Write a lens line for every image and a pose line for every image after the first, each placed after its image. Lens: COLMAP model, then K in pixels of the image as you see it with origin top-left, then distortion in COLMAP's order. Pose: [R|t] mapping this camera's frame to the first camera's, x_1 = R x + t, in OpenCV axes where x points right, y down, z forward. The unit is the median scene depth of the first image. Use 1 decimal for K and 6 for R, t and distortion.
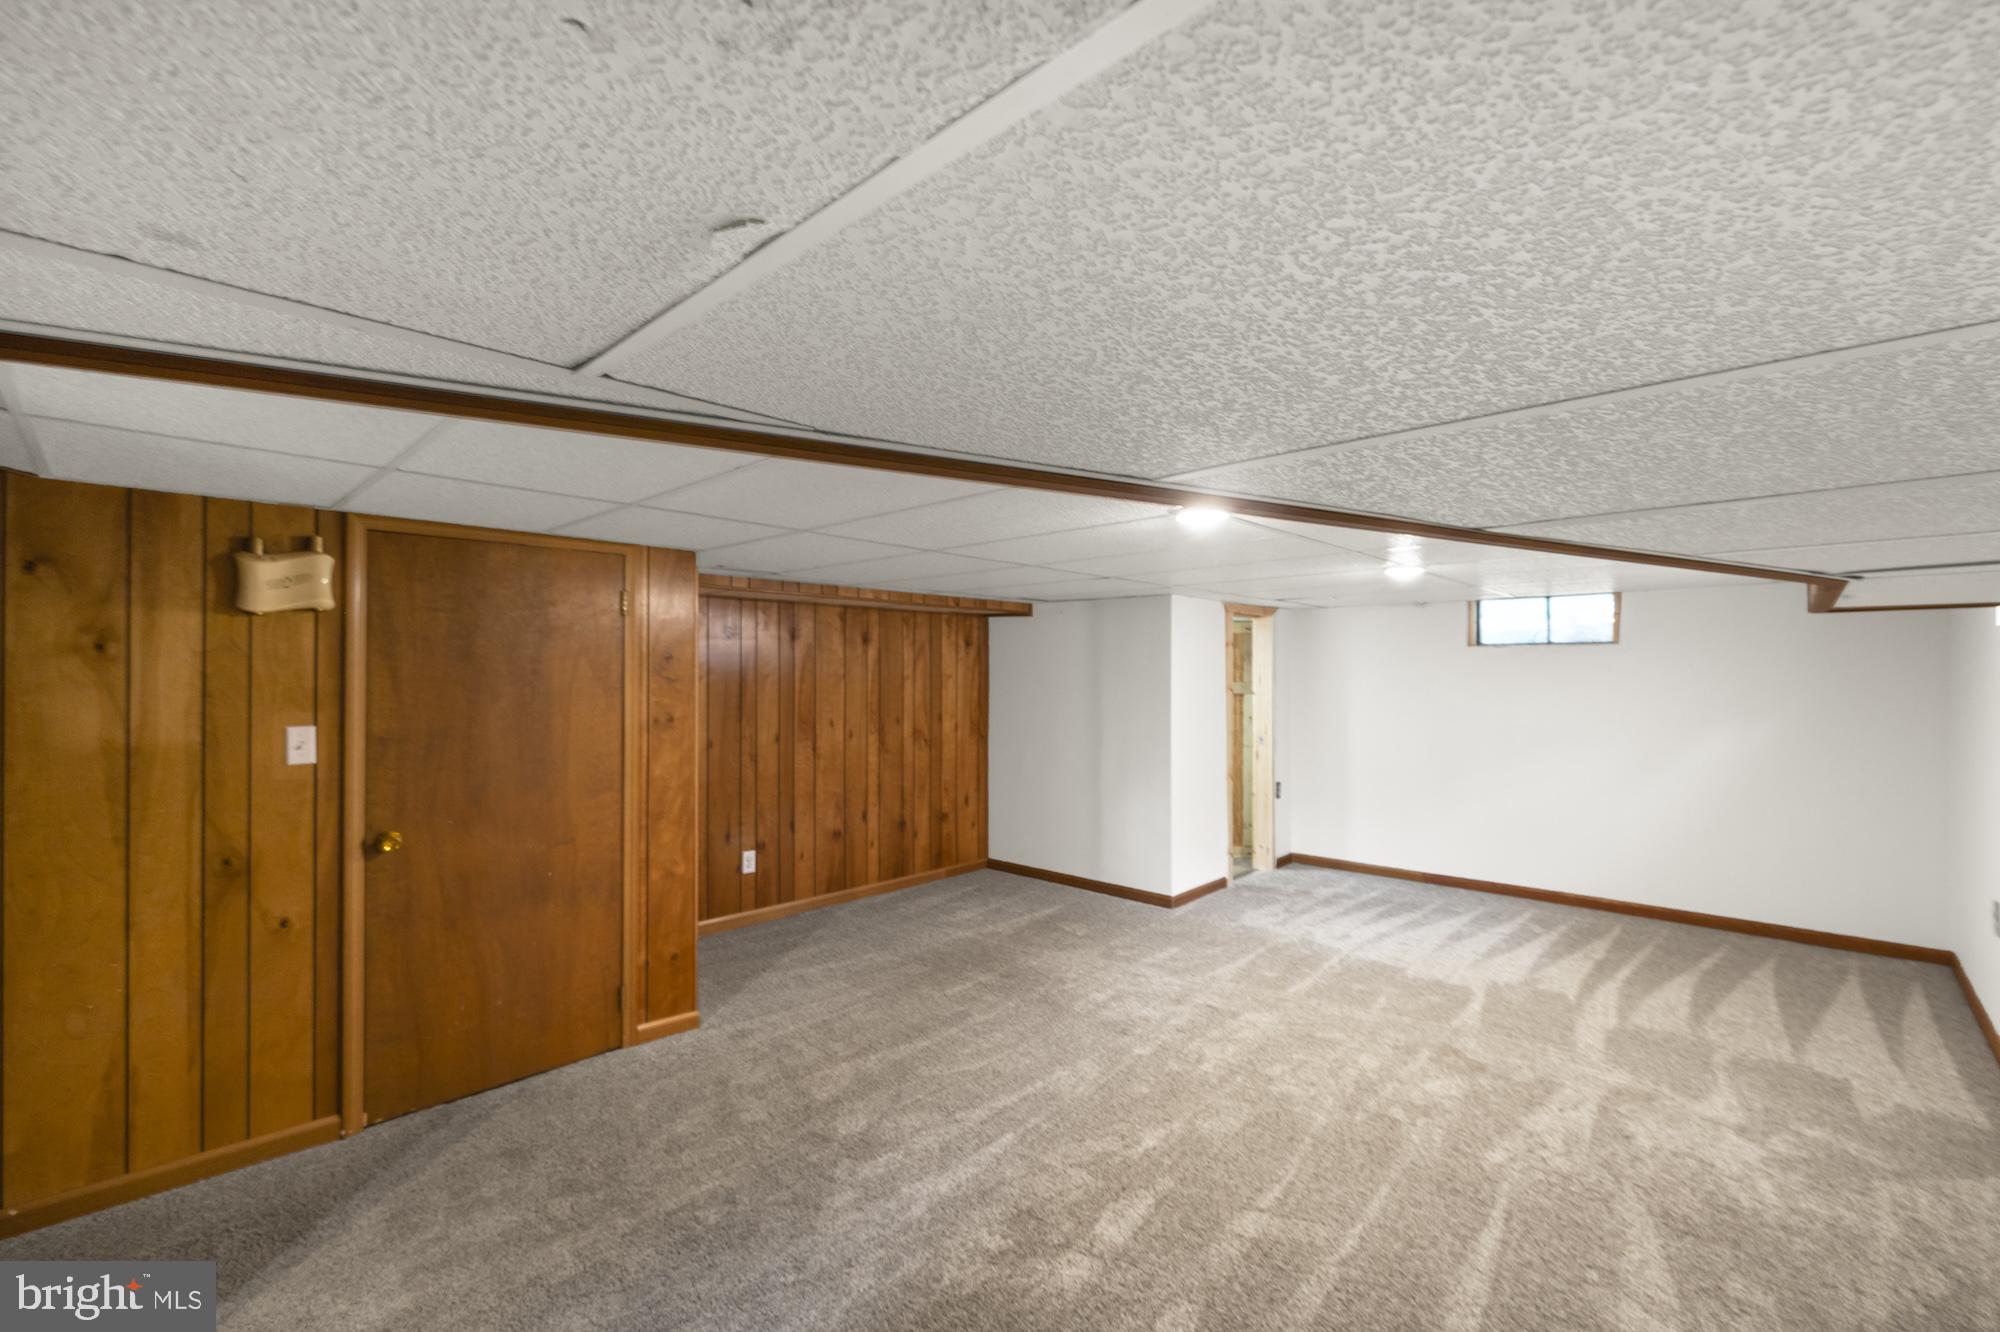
lens RADIAL K [[850.9, 0, 997.3], [0, 850.9, 645.7], [0, 0, 1]] dist [-0.000616, 0.000046]
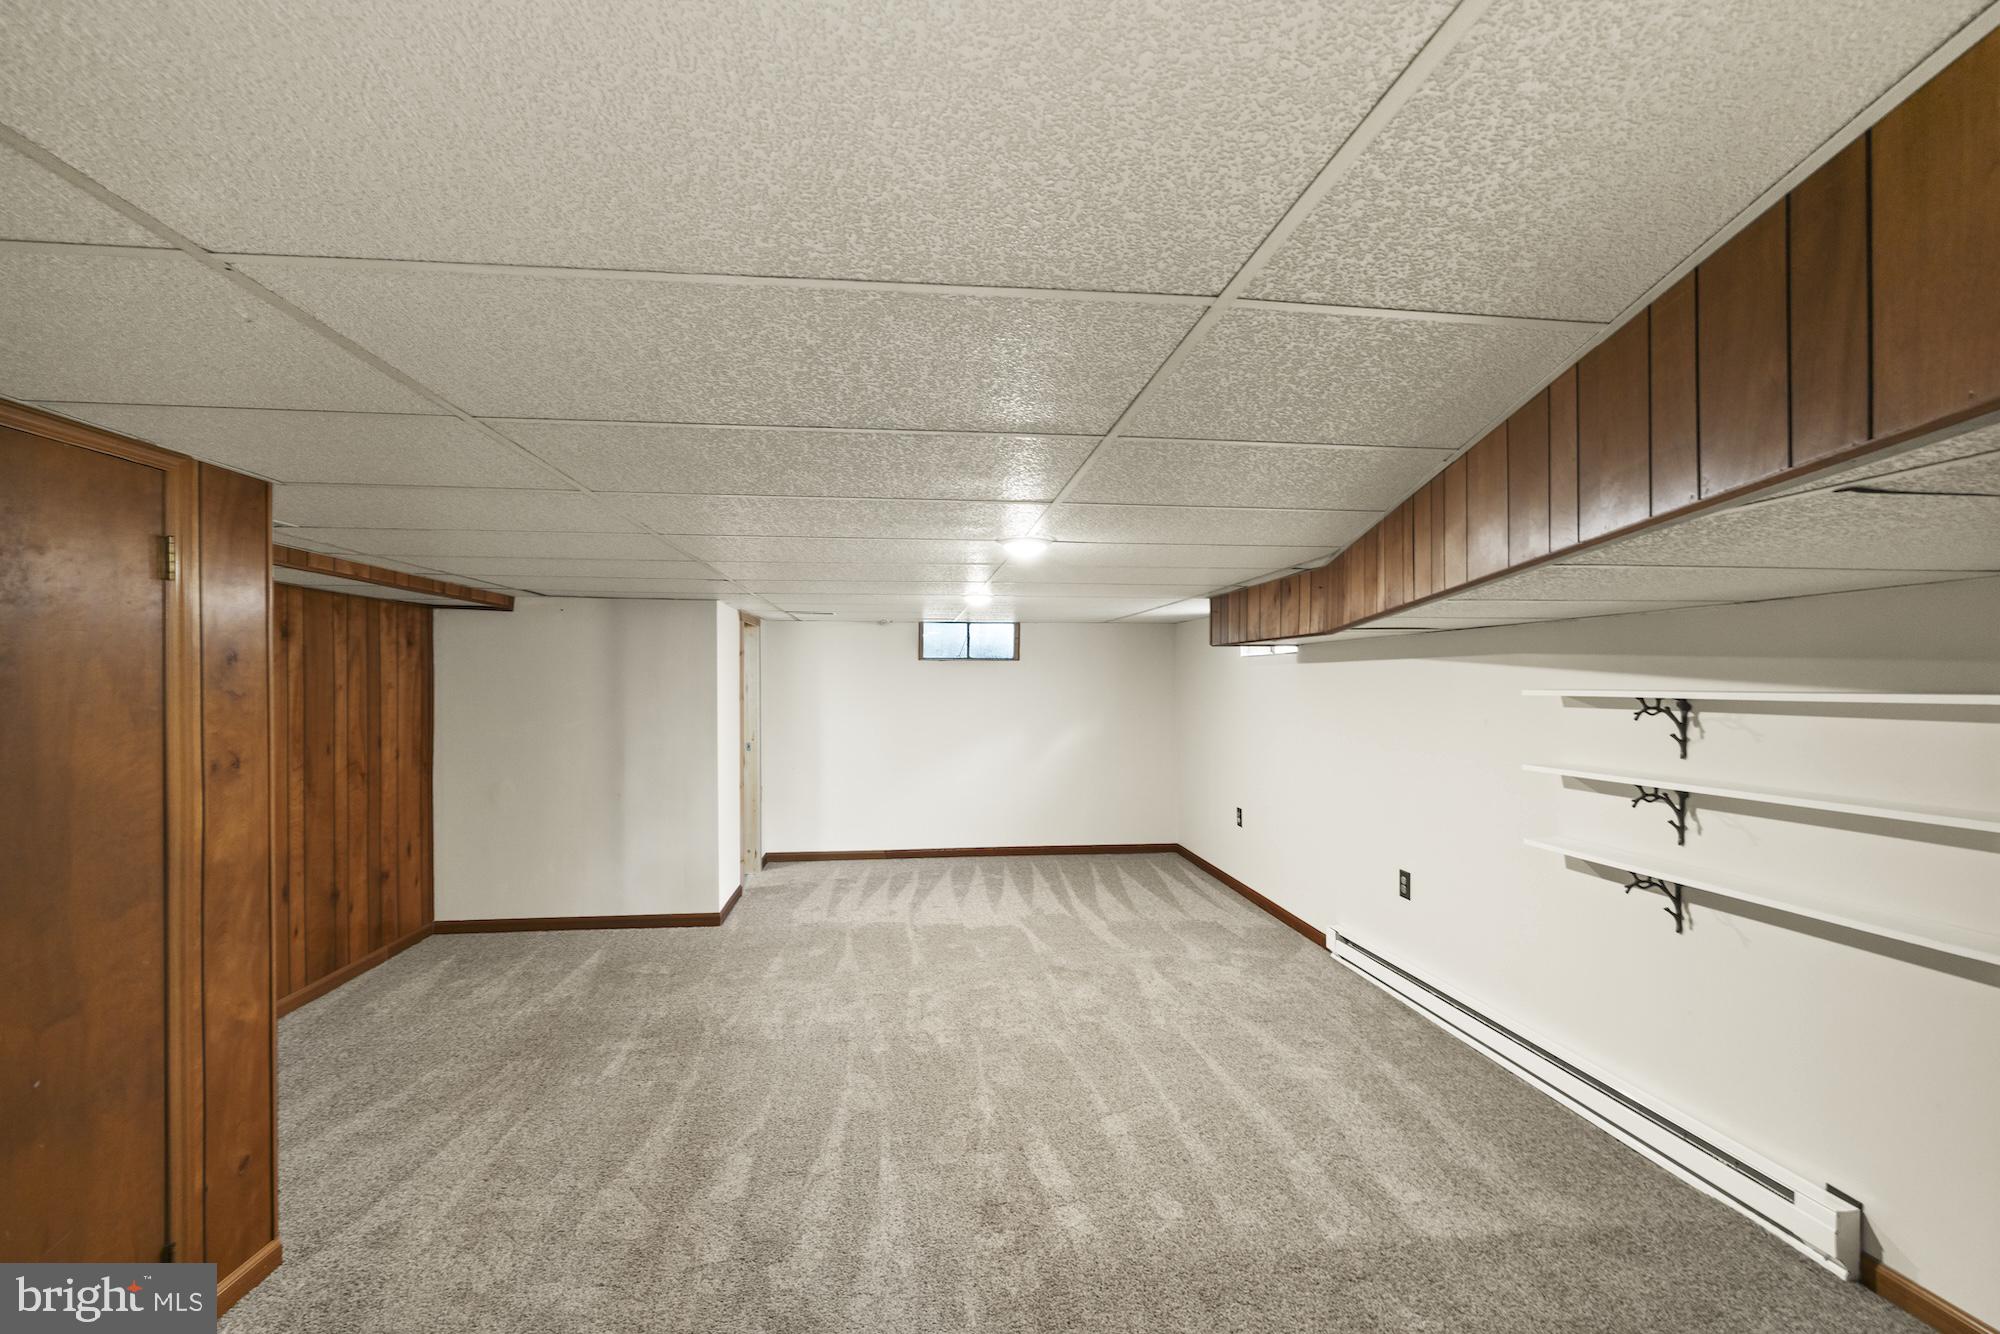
lens RADIAL K [[843.6, 0, 988.6], [0, 843.6, 659.3], [0, 0, 1]] dist [-0.001359, 0.000042]
pose [[0.641587, 0.019886, 0.766792, -0.459243], [-0.025856, 0.999656, -0.004291, 0.003780], [-0.766614, -0.017073, 0.641881, 0.211245]]
